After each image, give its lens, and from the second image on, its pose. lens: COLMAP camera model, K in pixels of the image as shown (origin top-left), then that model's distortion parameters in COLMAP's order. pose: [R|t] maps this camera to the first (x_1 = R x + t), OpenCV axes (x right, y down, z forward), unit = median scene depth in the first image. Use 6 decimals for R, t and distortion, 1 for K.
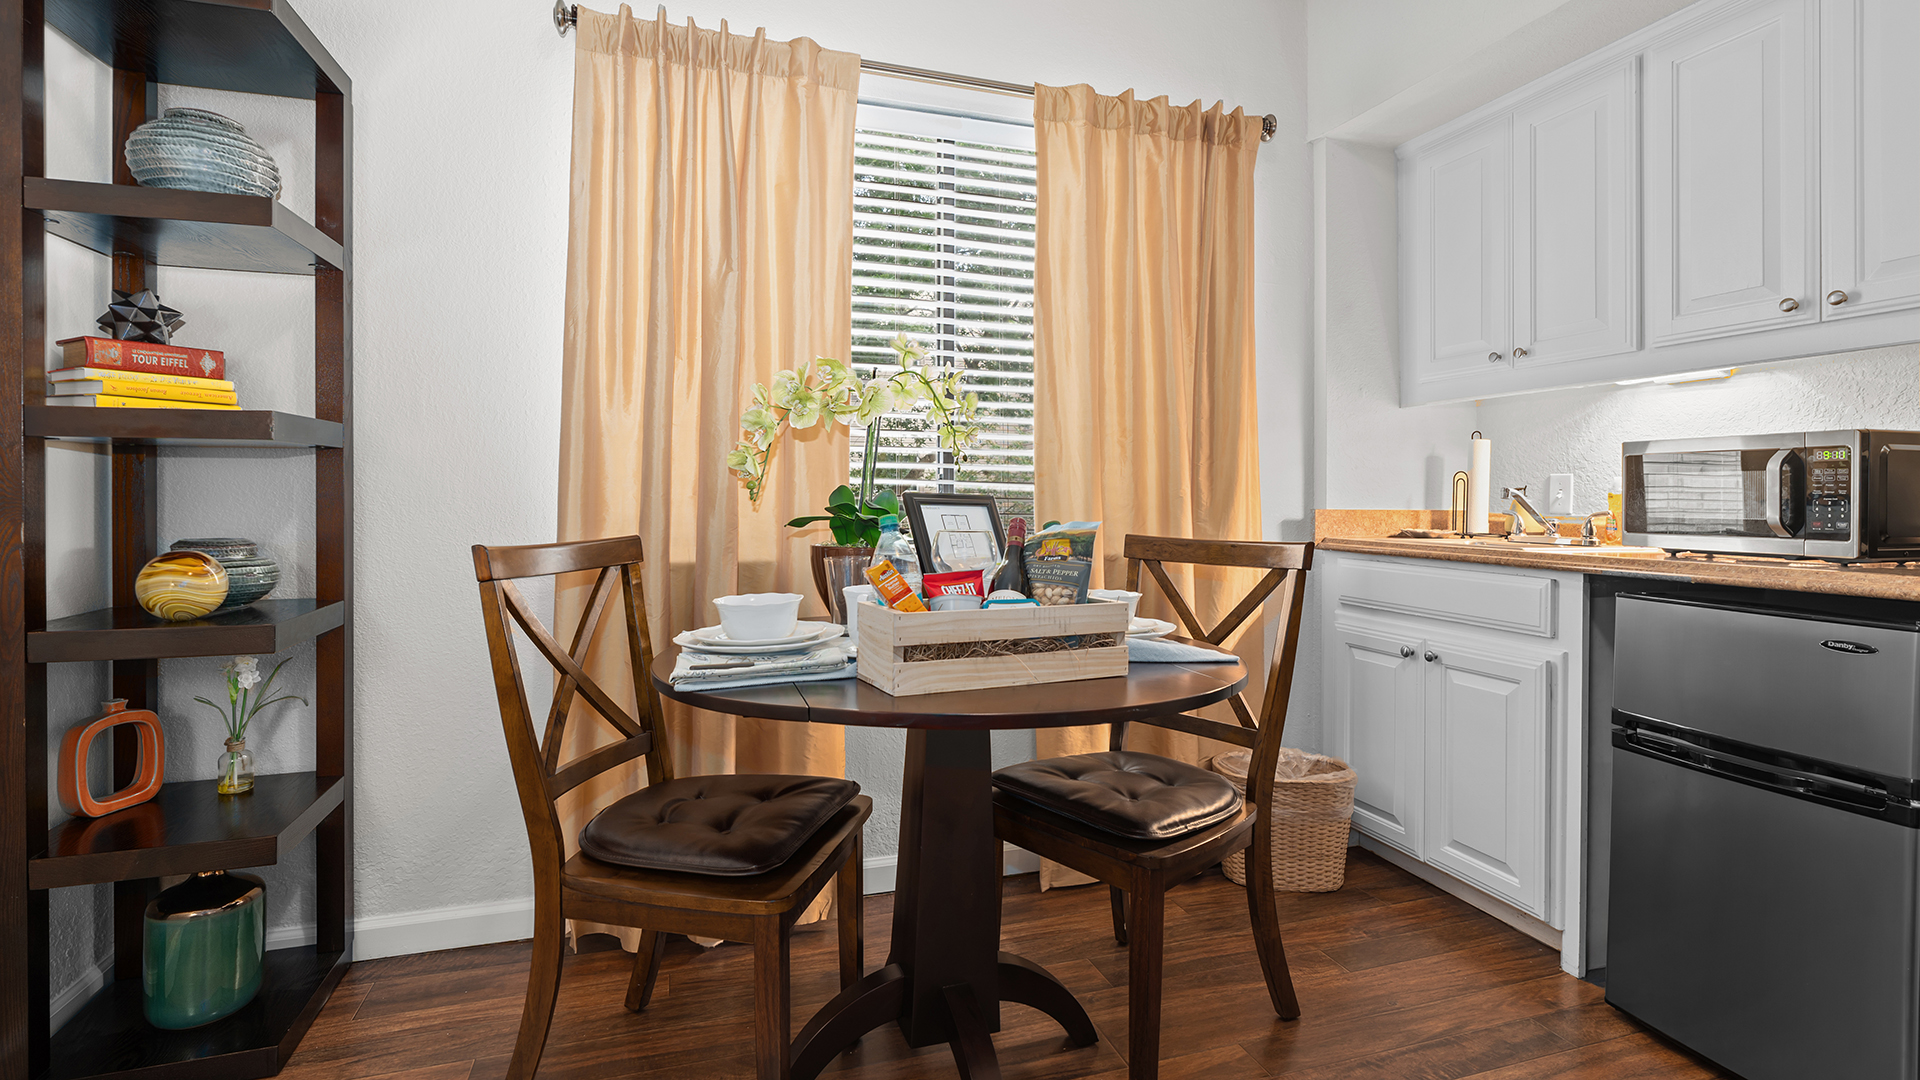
lens RADIAL K [[882.2, 0, 961.7], [0, 882.2, 514.0], [0, 0, 1]] dist [-0.010732, -0.000038]
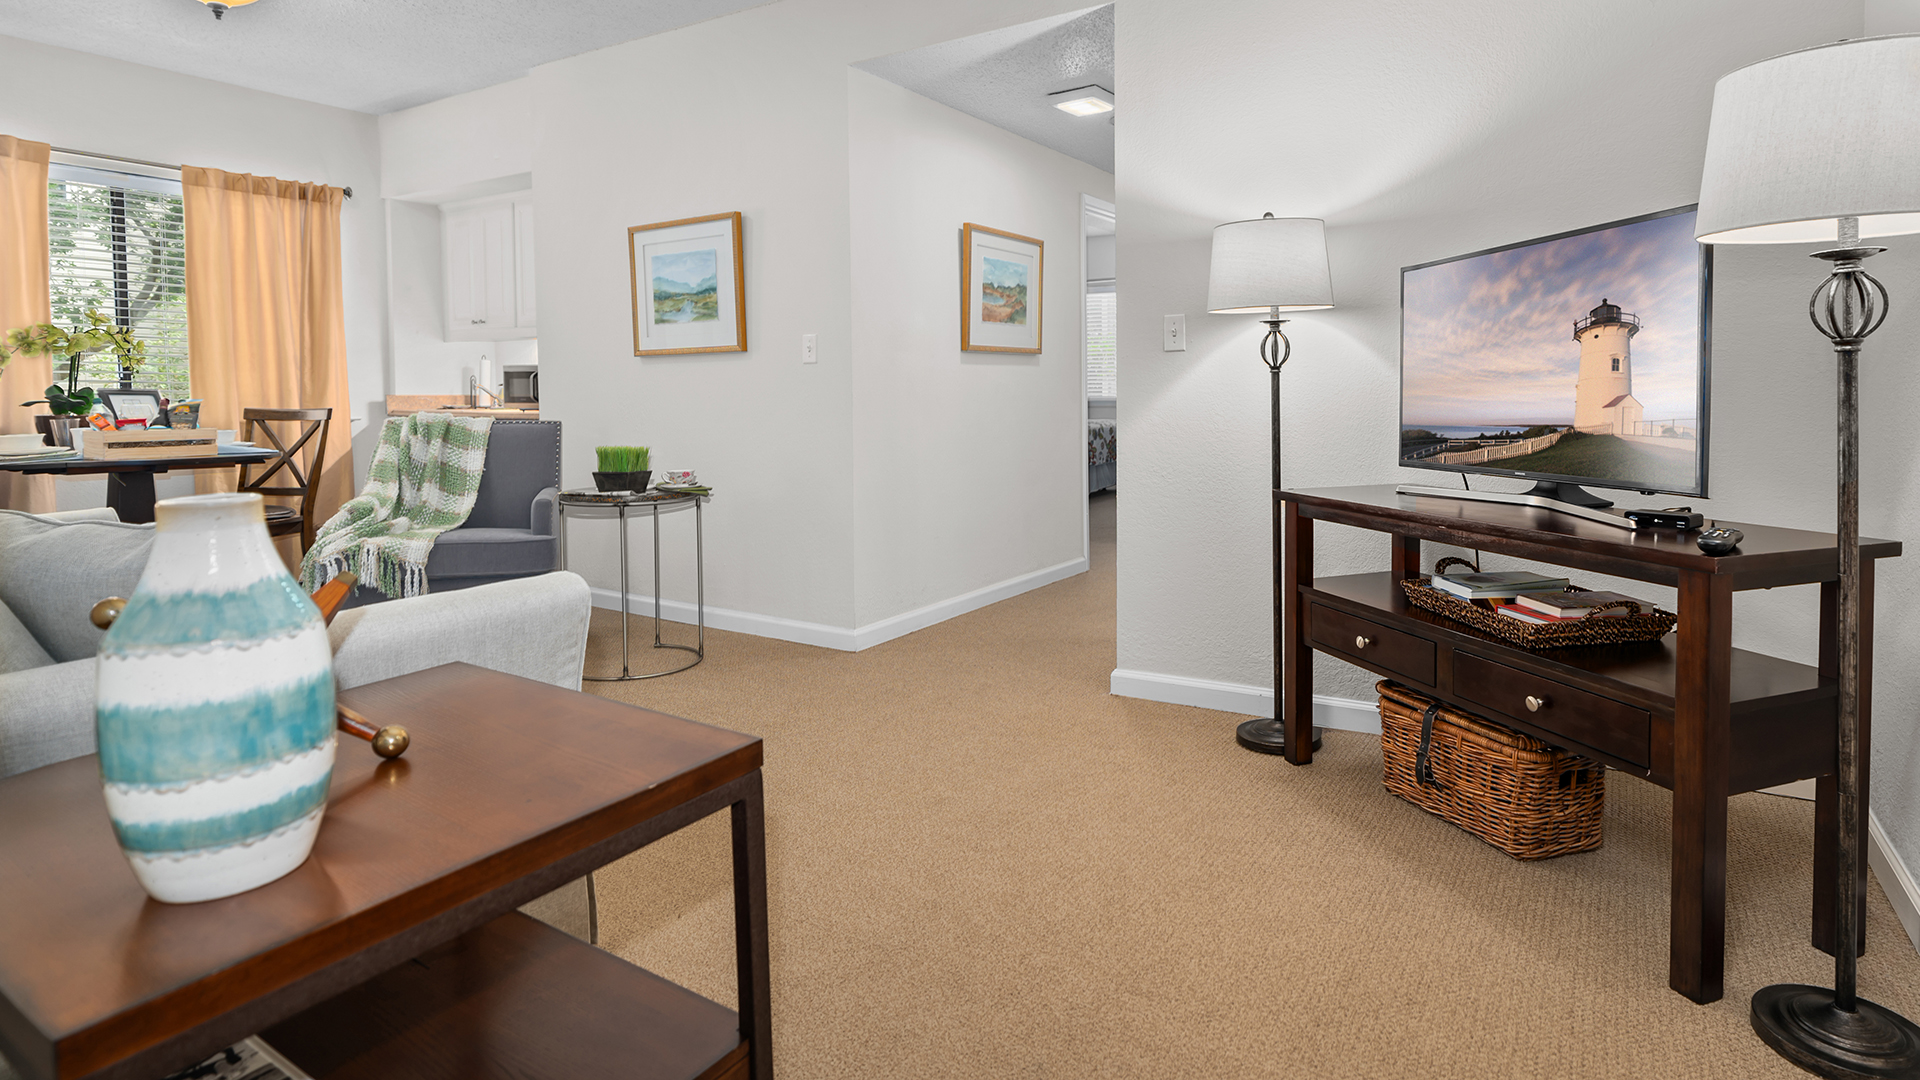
lens RADIAL K [[908.1, 0, 960.2], [0, 908.1, 427.5], [0, 0, 1]] dist [-0.000784, -0.000388]
pose [[0.748462, -0.035535, 0.662226, 0.035258], [0.018991, 0.999302, 0.032158, 0.035581], [-0.662906, -0.011493, 0.748614, -1.924922]]
